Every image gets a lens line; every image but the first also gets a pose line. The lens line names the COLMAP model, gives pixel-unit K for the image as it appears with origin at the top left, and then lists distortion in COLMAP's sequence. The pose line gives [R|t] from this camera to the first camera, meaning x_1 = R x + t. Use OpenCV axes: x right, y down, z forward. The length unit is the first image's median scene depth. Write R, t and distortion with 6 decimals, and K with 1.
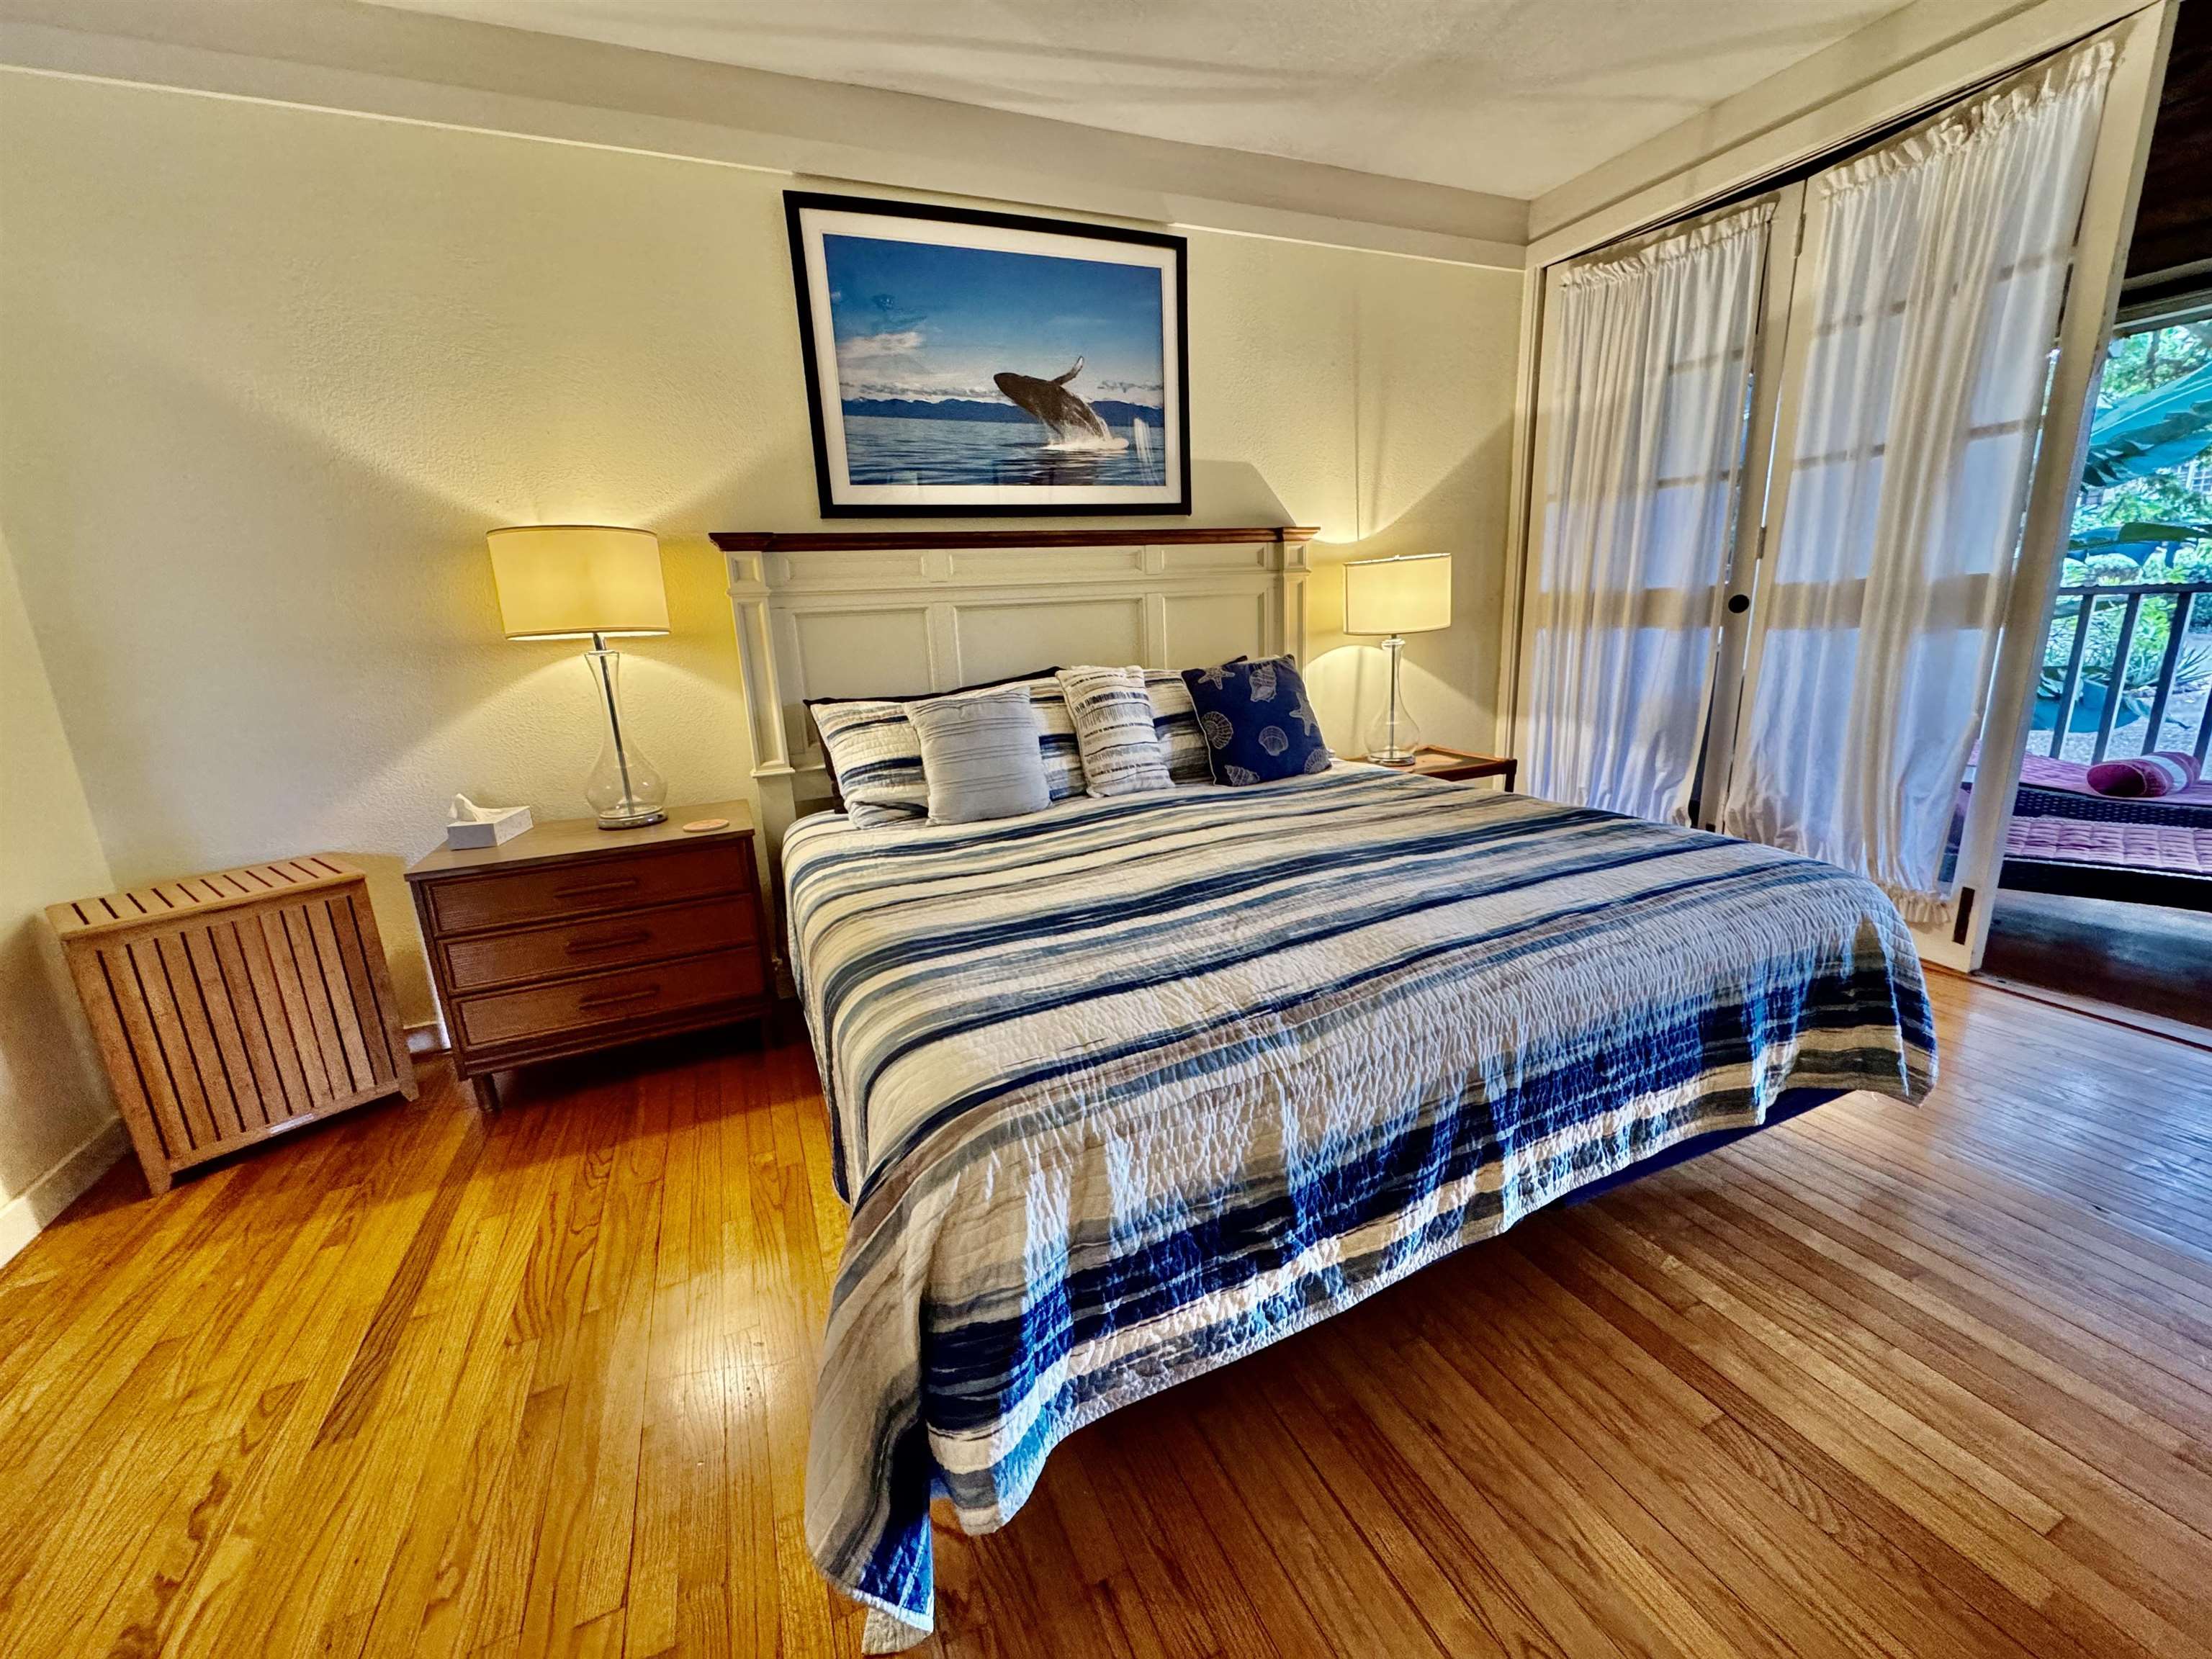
lens RADIAL K [[878.9, 0, 1103.1], [0, 878.9, 827.7], [0, 0, 1]] dist [-0.003124, 0.000032]
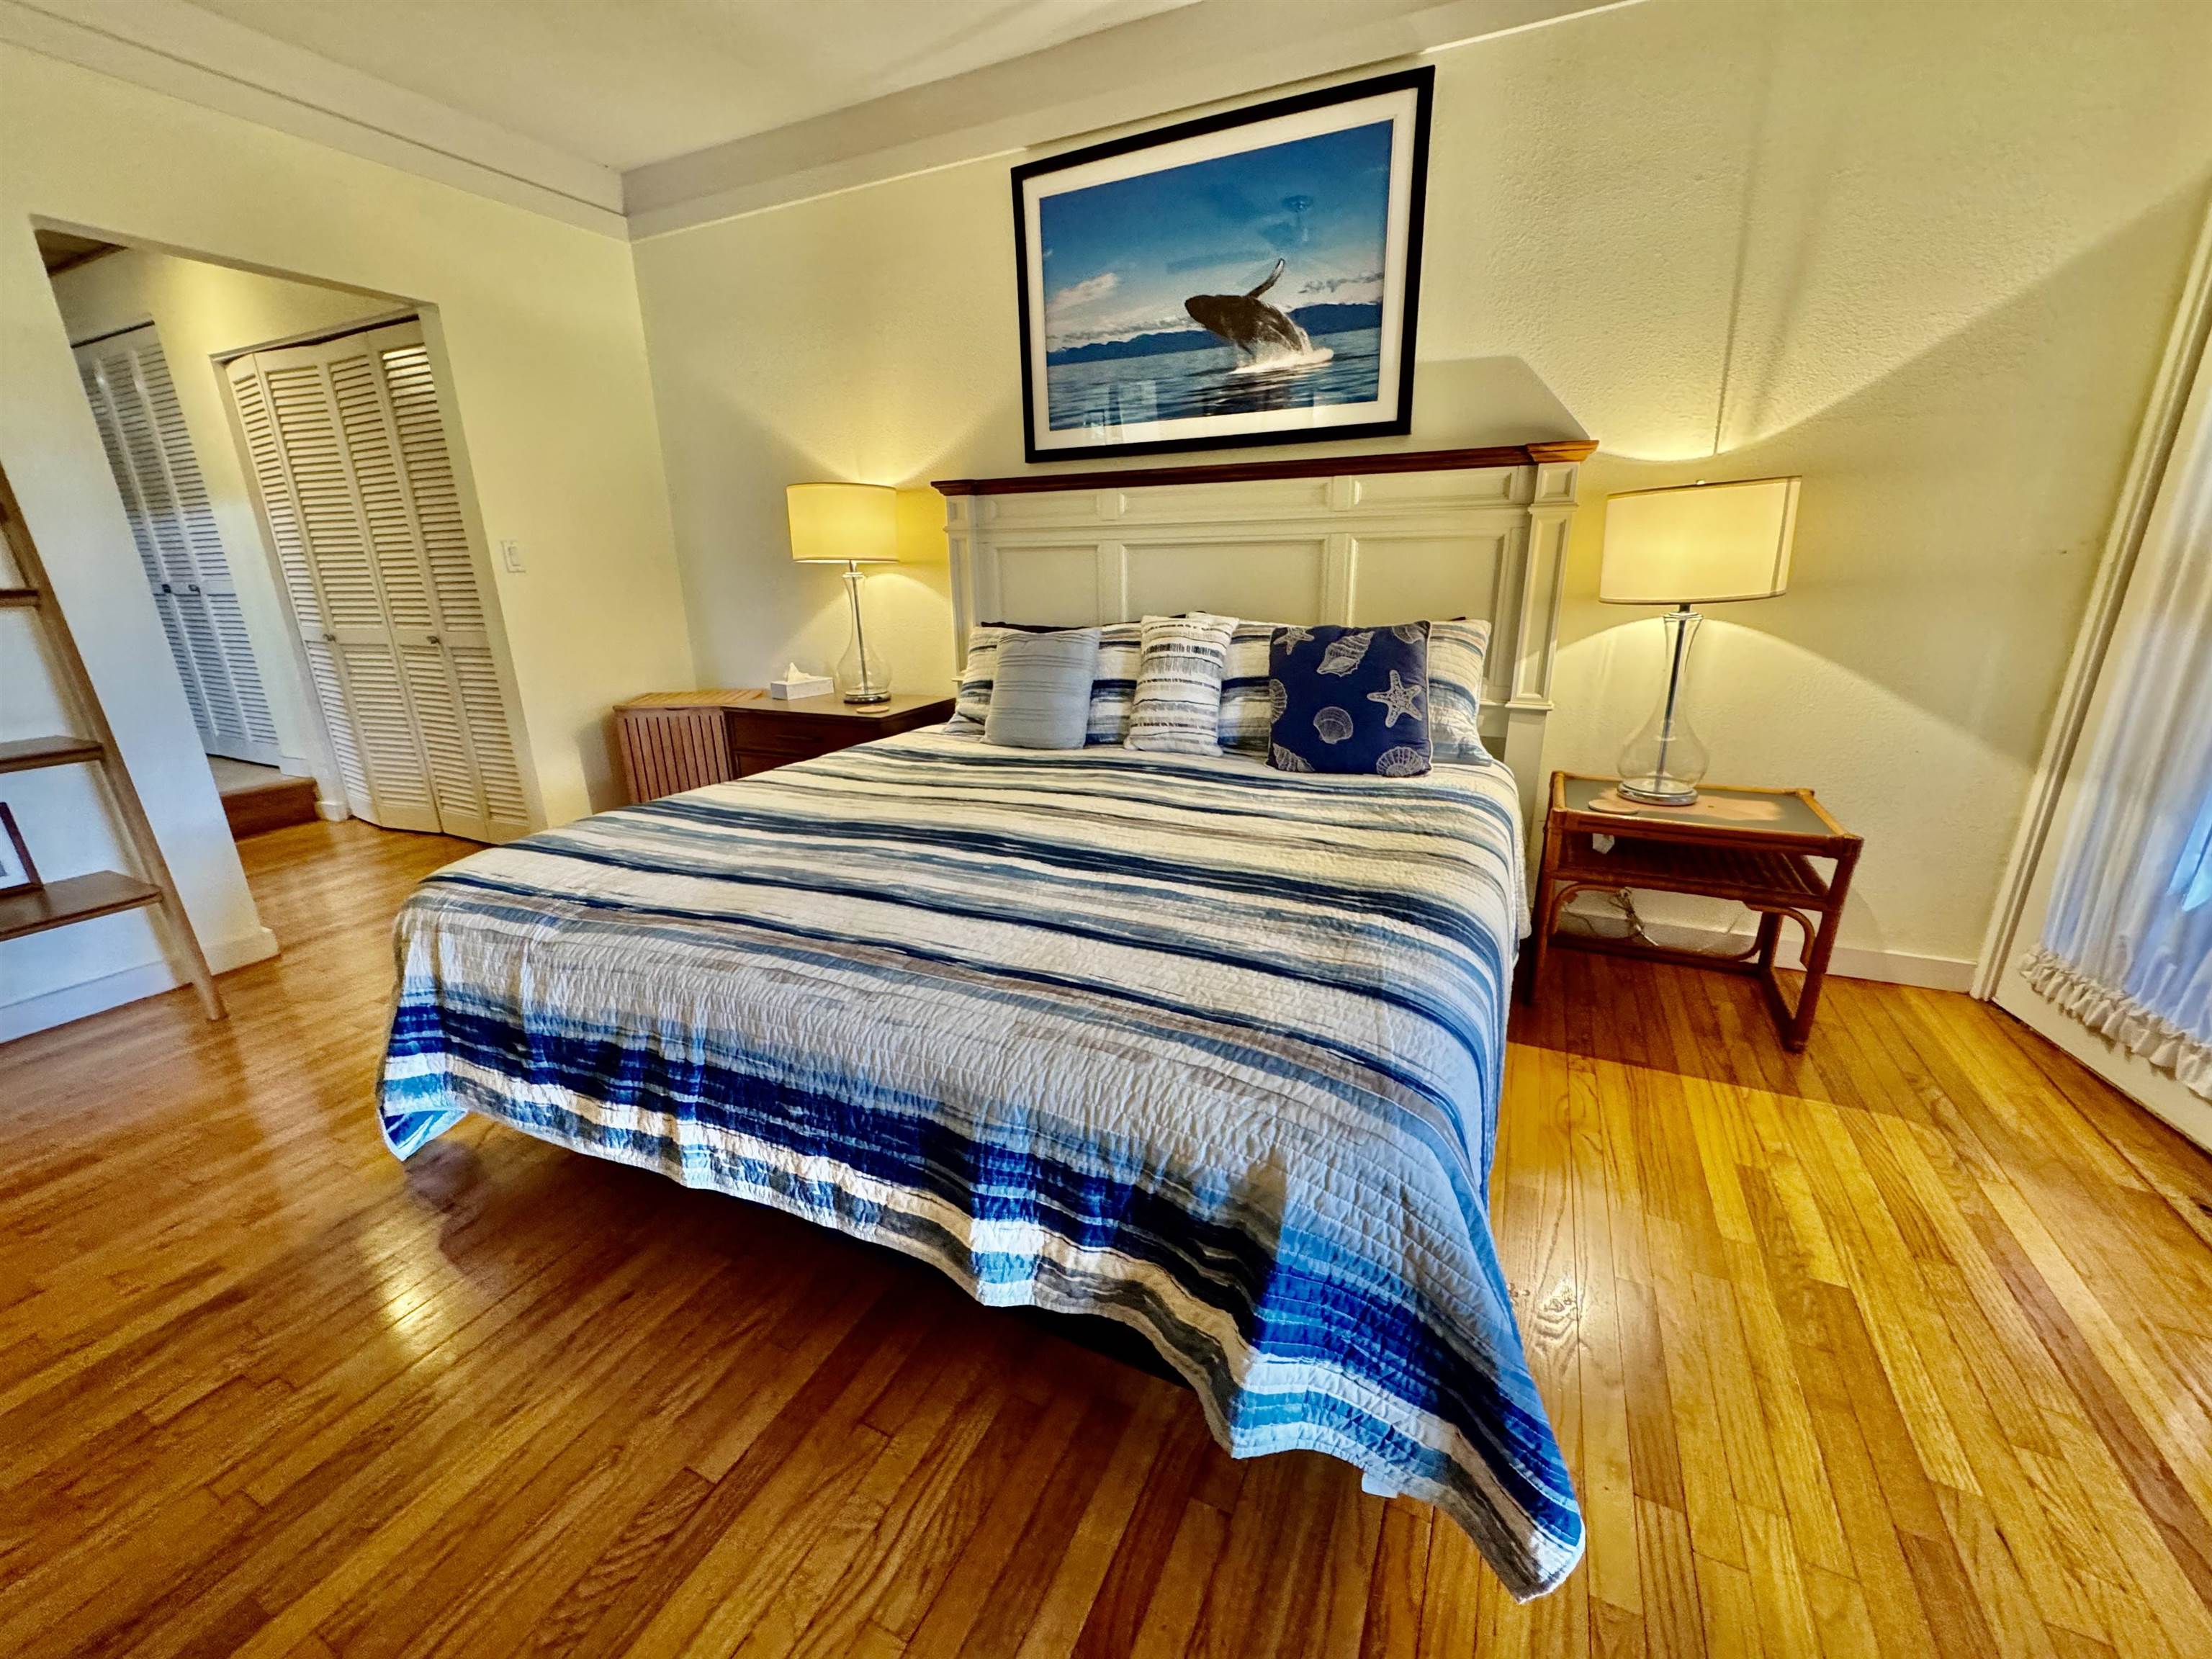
lens RADIAL K [[878.9, 0, 1109.0], [0, 878.9, 827.2], [0, 0, 1]] dist [-0.003124, 0.000032]
pose [[0.661688, 0.256633, -0.704492, 0.678170], [-0.191232, 0.966288, 0.172387, -0.112182], [0.724982, 0.020655, 0.688458, 0.300900]]
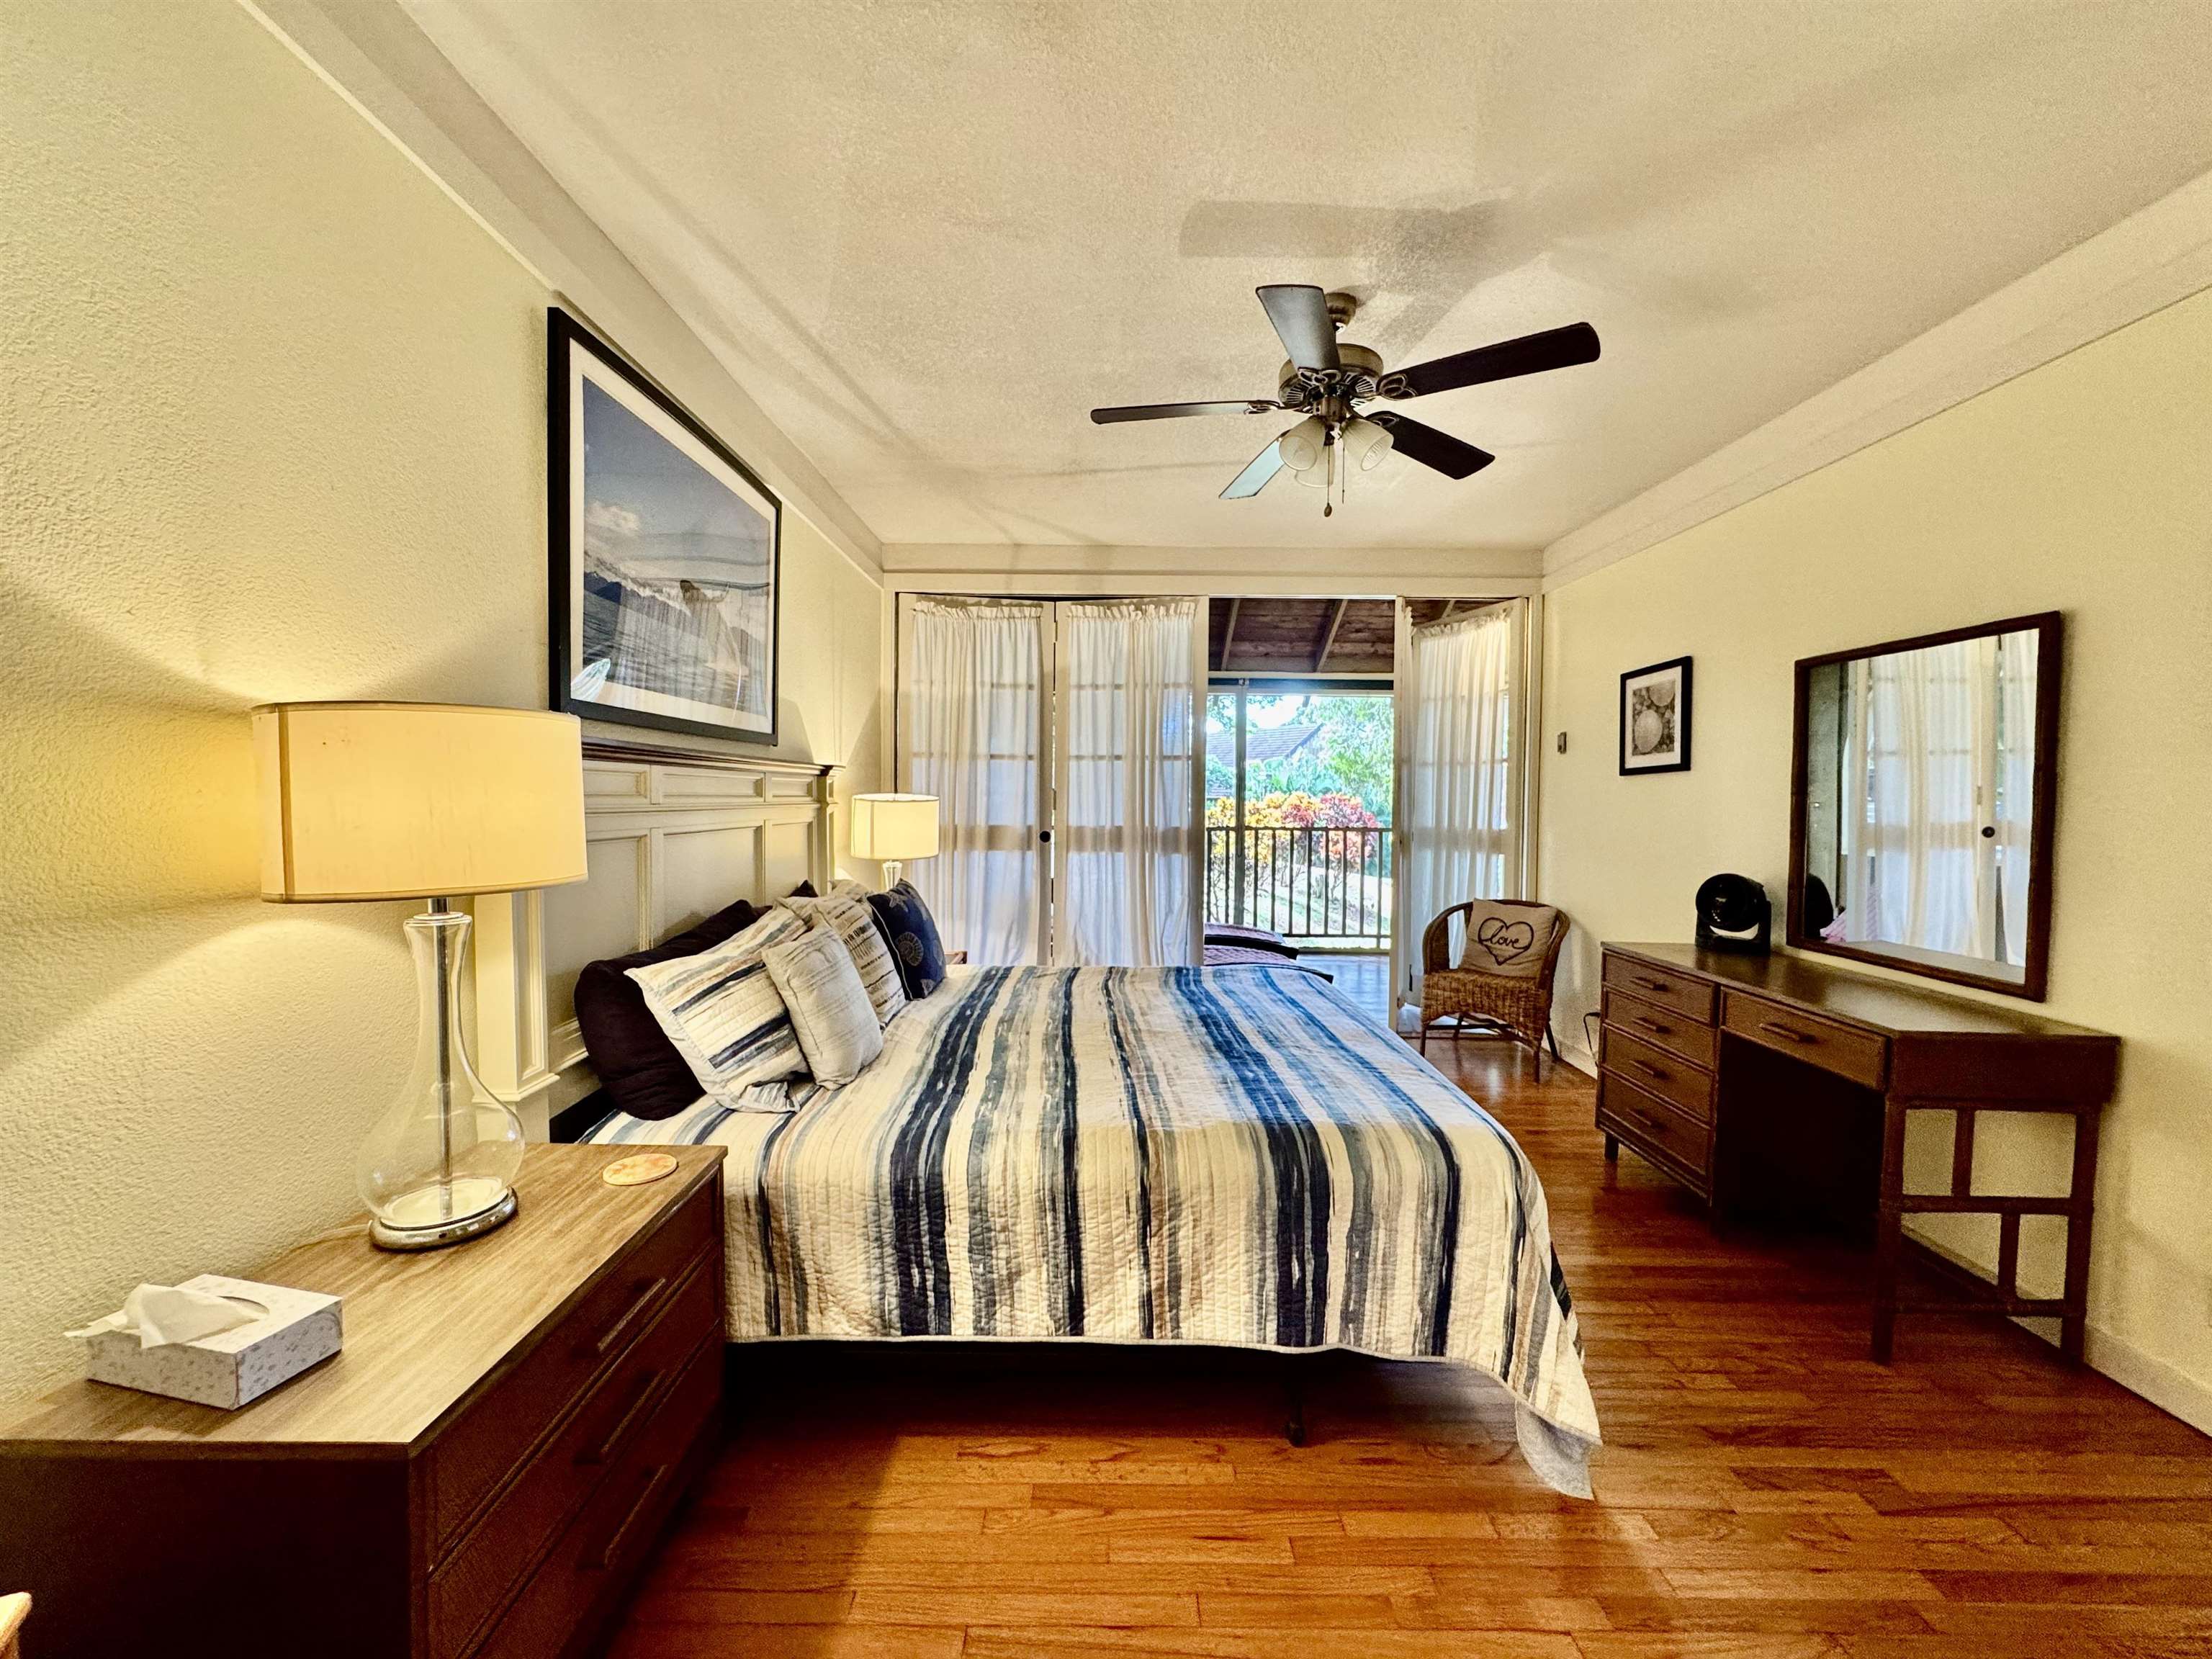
lens RADIAL K [[878.9, 0, 1097.1], [0, 878.9, 836.4], [0, 0, 1]] dist [-0.003124, 0.000032]
pose [[0.403418, 0.009126, 0.914970, -0.801525], [0.192913, 0.976626, -0.094798, -0.102273], [-0.894449, 0.214753, 0.392228, 0.347171]]
